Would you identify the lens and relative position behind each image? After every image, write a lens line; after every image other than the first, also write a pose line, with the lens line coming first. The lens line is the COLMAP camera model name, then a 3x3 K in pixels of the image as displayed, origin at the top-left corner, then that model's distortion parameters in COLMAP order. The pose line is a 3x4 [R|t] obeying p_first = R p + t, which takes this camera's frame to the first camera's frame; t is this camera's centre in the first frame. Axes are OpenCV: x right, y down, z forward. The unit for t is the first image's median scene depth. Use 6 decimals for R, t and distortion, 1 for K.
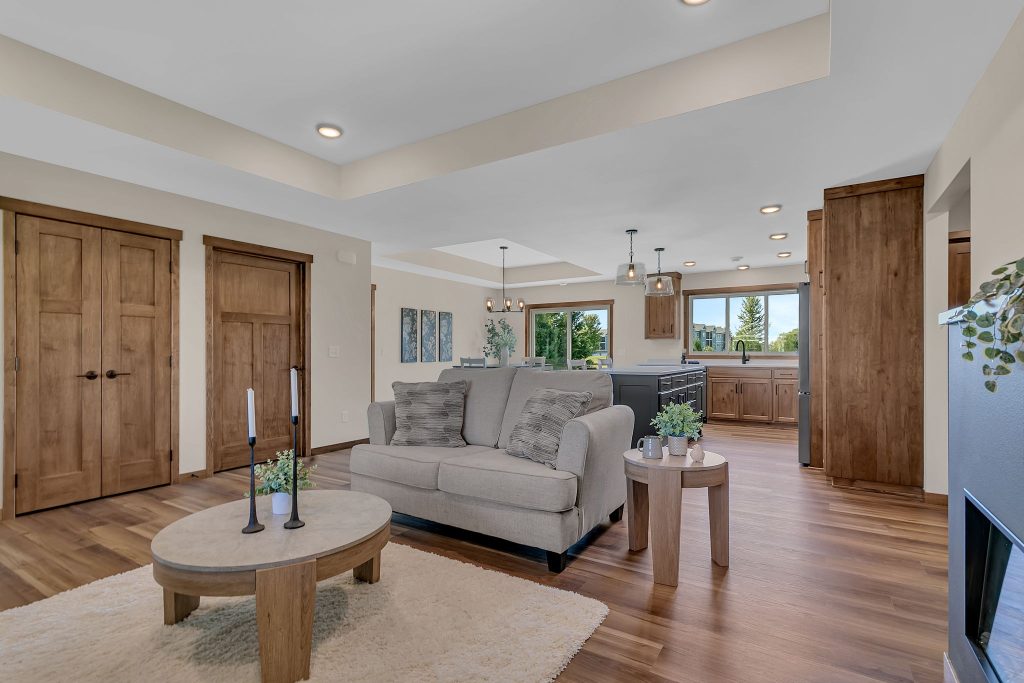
lens RADIAL K [[478.3, 0, 513.6], [0, 478.3, 350.3], [0, 0, 1]] dist [0.009515, -0.001663]
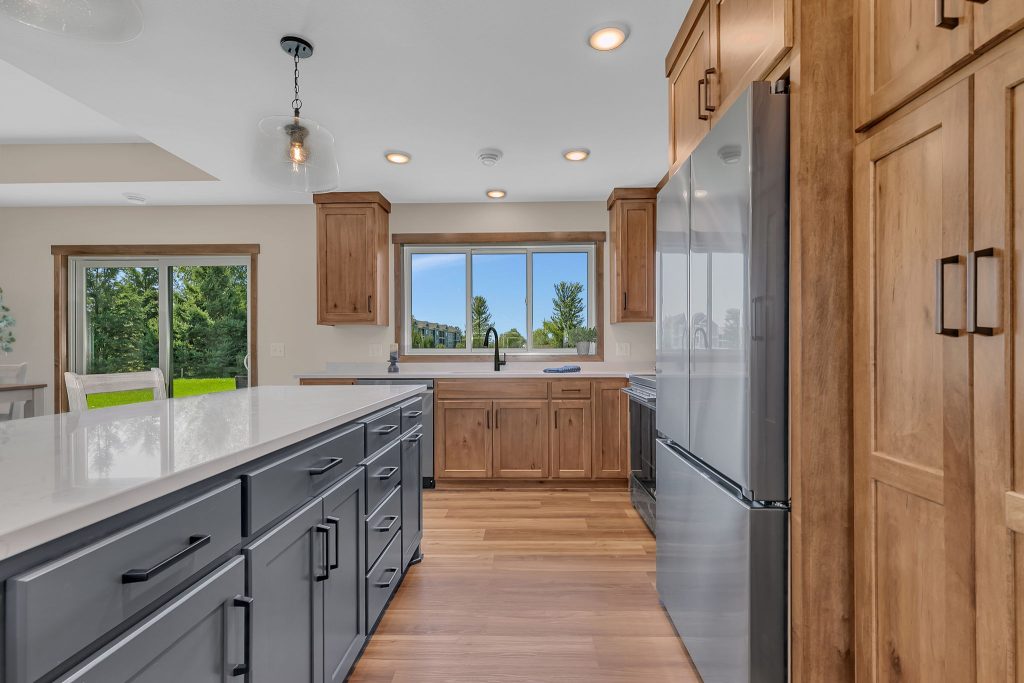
lens RADIAL K [[478.3, 0, 513.9], [0, 478.3, 349.8], [0, 0, 1]] dist [0.009515, -0.001663]
pose [[0.859445, -0.002793, 0.511221, 0.200880], [0.001687, 0.999995, 0.002627, 0.002244], [-0.511226, -0.001396, 0.859445, 0.483170]]
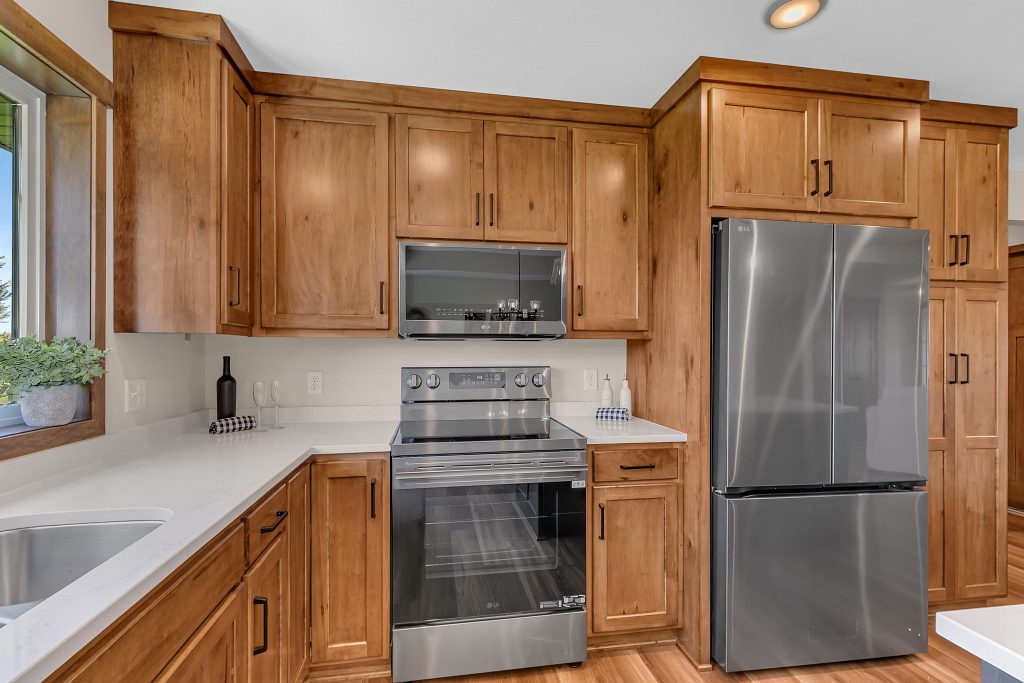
lens RADIAL K [[478.3, 0, 514.8], [0, 478.3, 349.6], [0, 0, 1]] dist [0.009515, -0.001663]
pose [[-0.668184, 0.002995, 0.743990, 0.299972], [-0.004128, 0.999962, -0.007733, -0.016931], [-0.743984, -0.008239, -0.668146, 0.896209]]
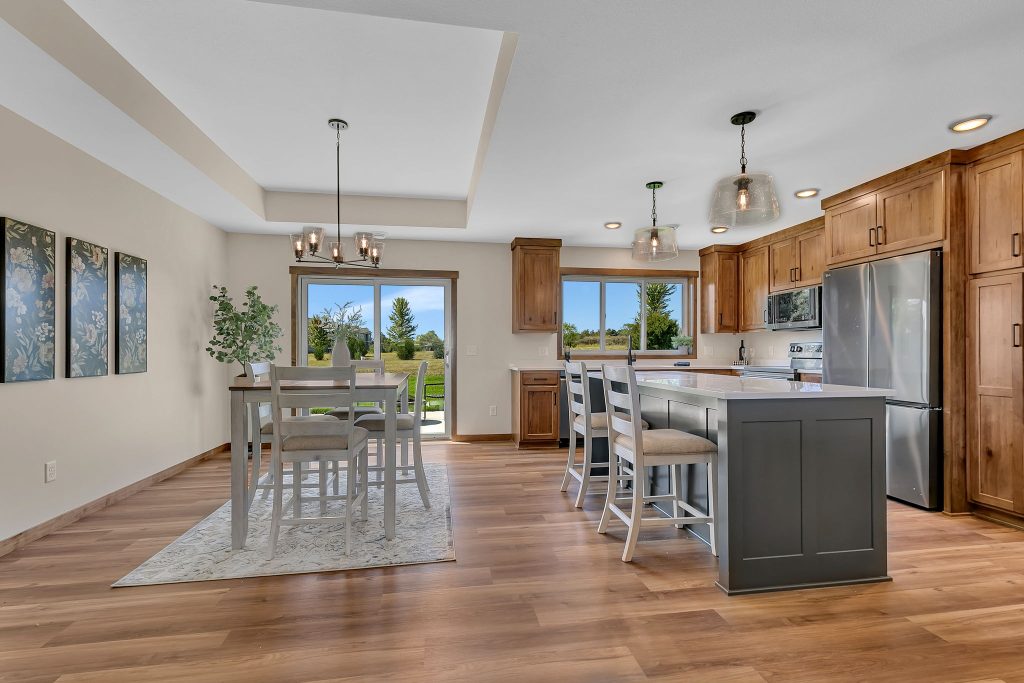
lens RADIAL K [[478.3, 0, 513.4], [0, 478.3, 349.7], [0, 0, 1]] dist [0.009515, -0.001663]
pose [[0.746887, 0.002082, 0.664948, -0.187392], [-0.001528, 0.999998, -0.001414, 0.002818], [-0.664950, 0.000040, 0.746888, 0.505178]]
